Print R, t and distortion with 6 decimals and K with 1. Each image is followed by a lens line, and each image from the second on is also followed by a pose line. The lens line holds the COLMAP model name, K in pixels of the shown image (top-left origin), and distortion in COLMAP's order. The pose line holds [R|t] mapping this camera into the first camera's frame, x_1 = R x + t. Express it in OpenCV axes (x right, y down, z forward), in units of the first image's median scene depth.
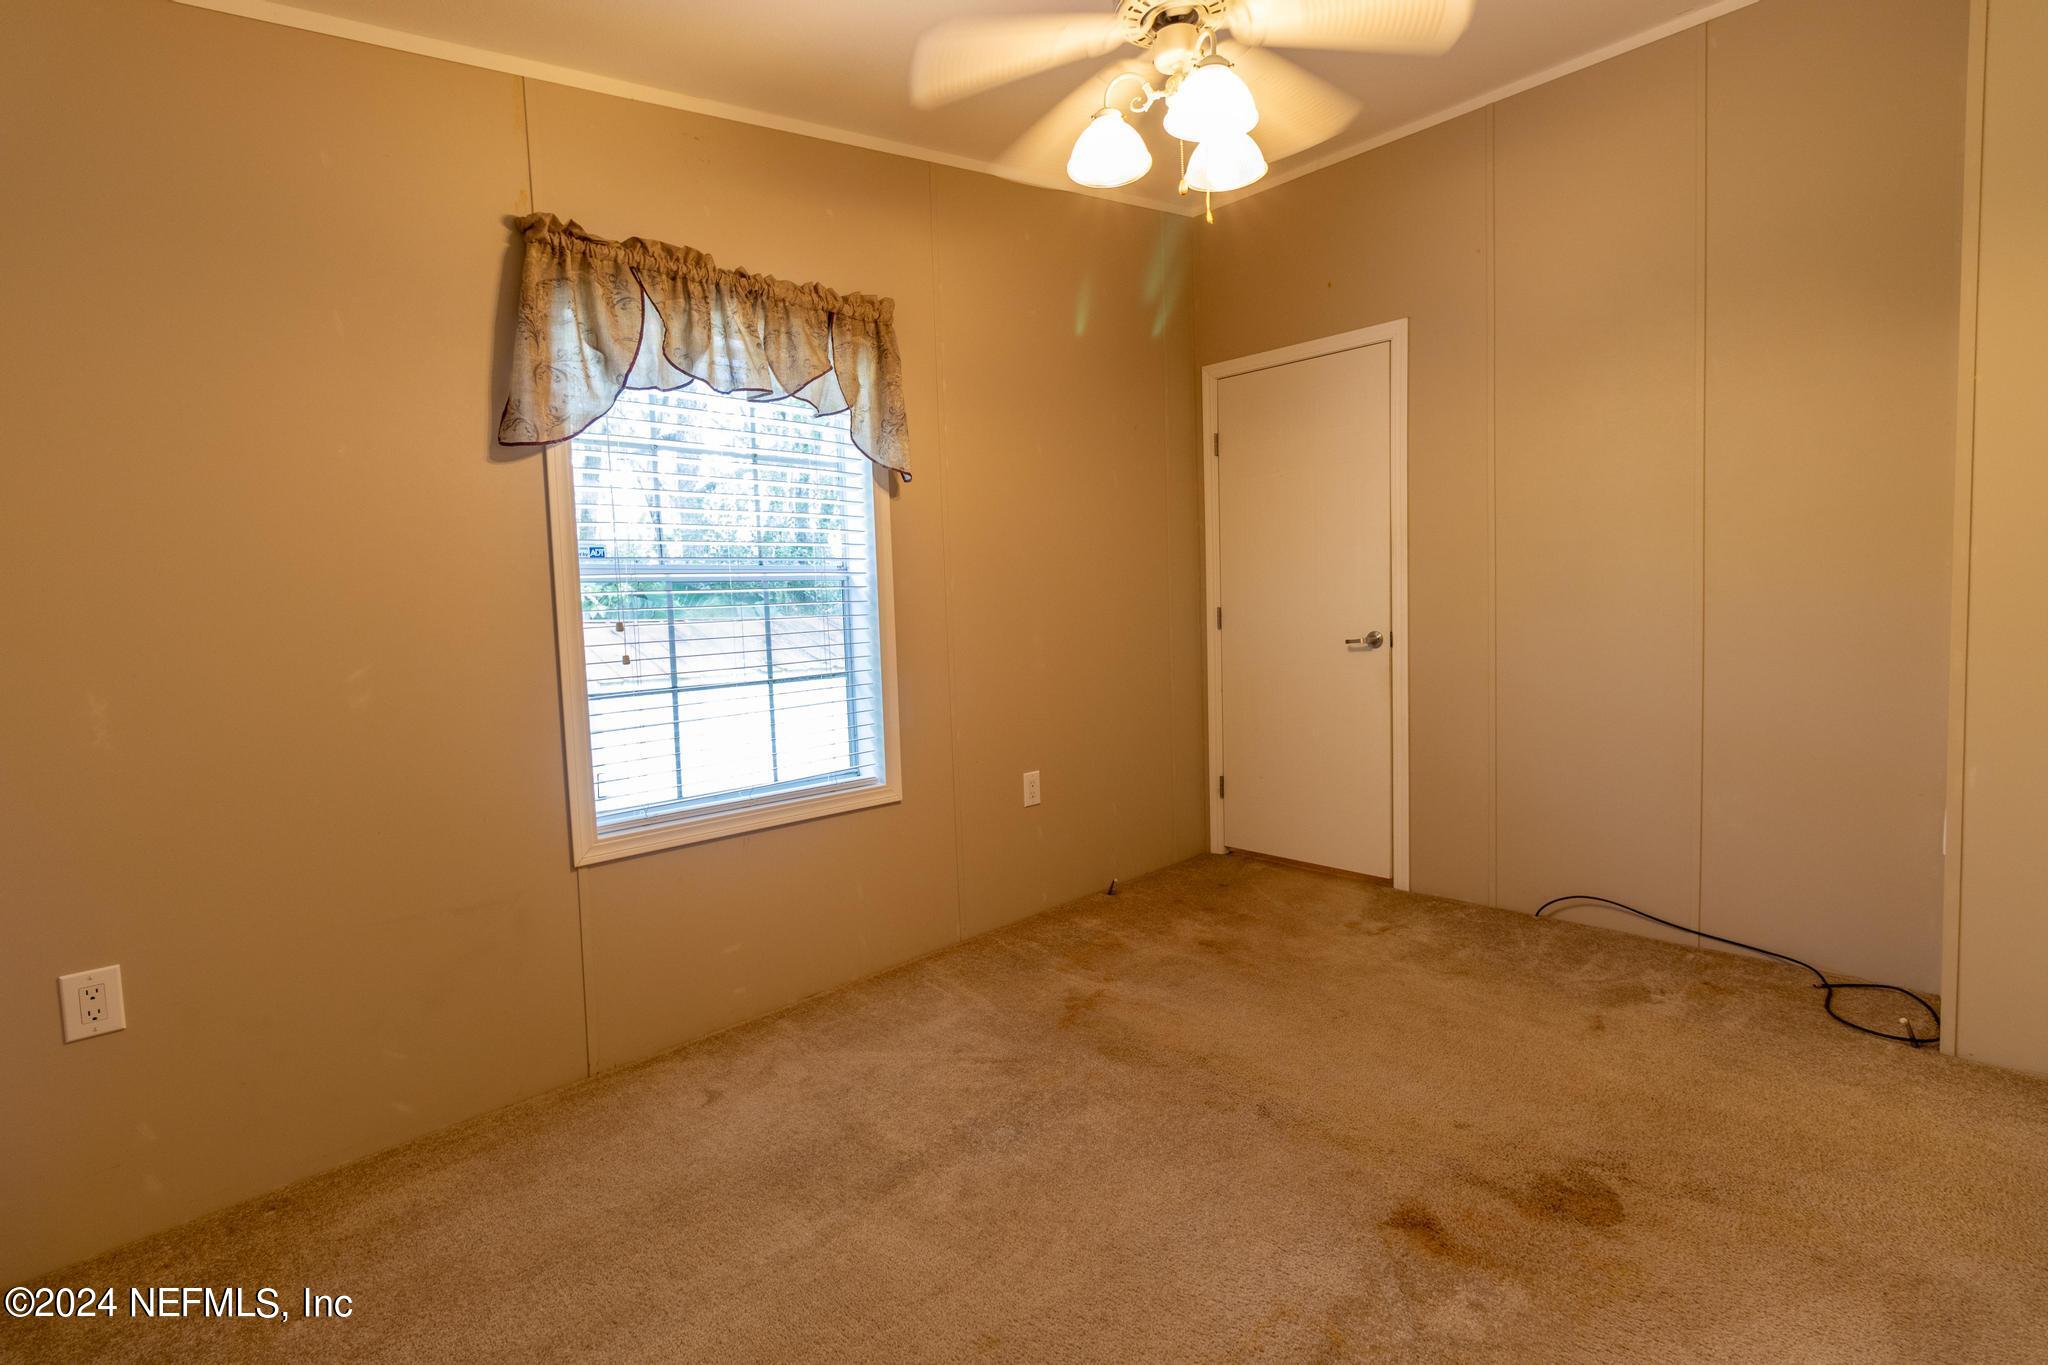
lens RADIAL K [[951.7, 0, 1034.8], [0, 951.7, 682.7], [0, 0, 1]] dist [0.004451, -0.001176]
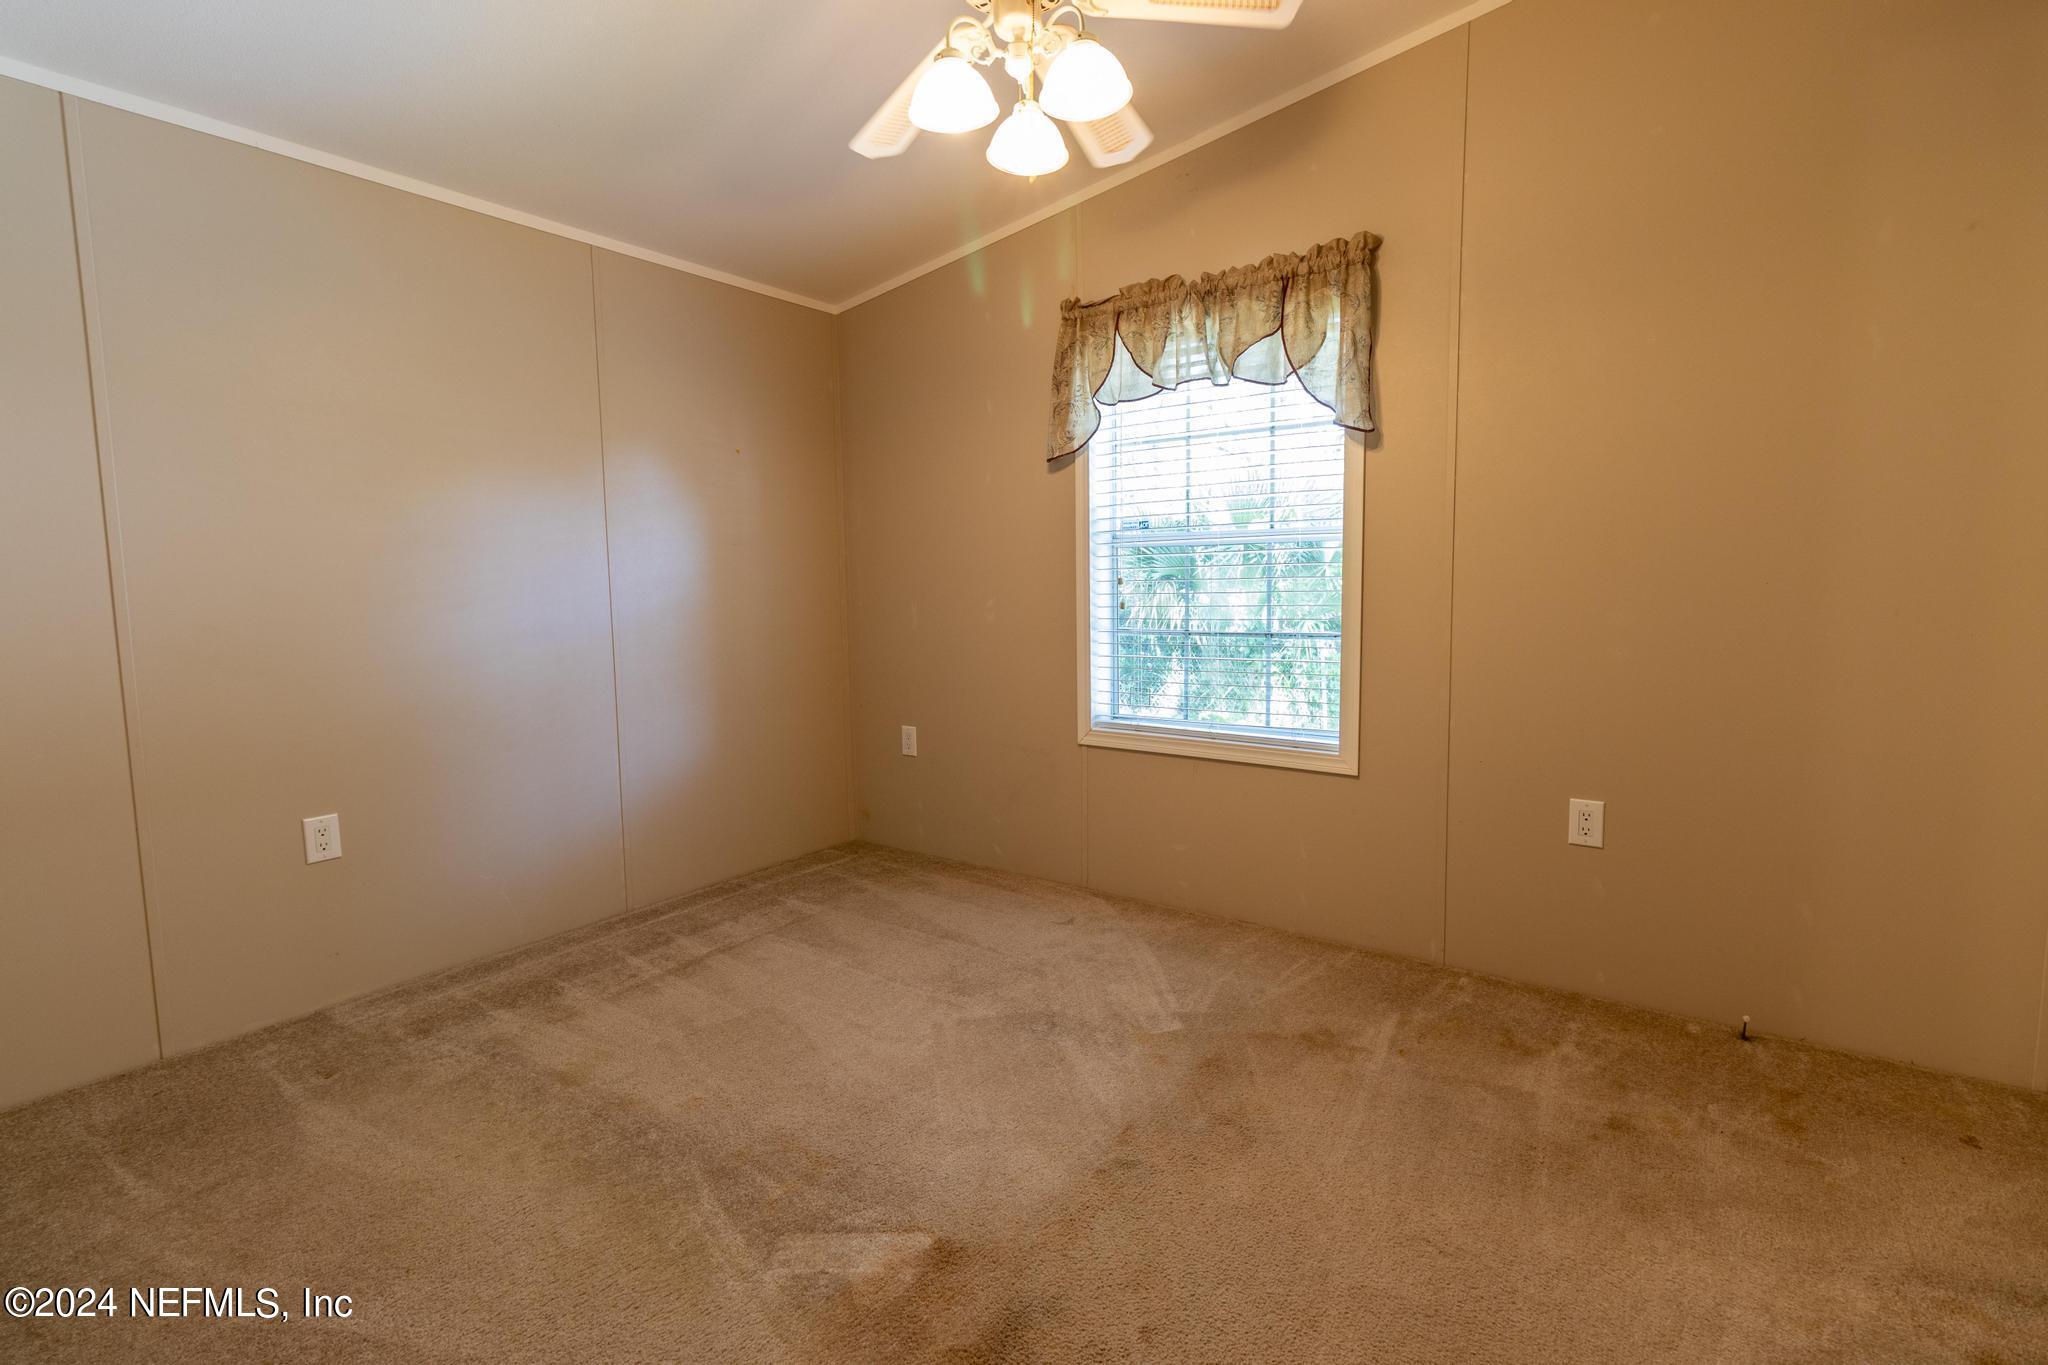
lens RADIAL K [[951.7, 0, 1036.4], [0, 951.7, 685.9], [0, 0, 1]] dist [0.004451, -0.001176]
pose [[0.150692, 0.139146, -0.978739, 0.798263], [-0.075009, 0.988800, 0.129027, -0.068153], [0.985731, 0.053971, 0.159441, 0.593069]]
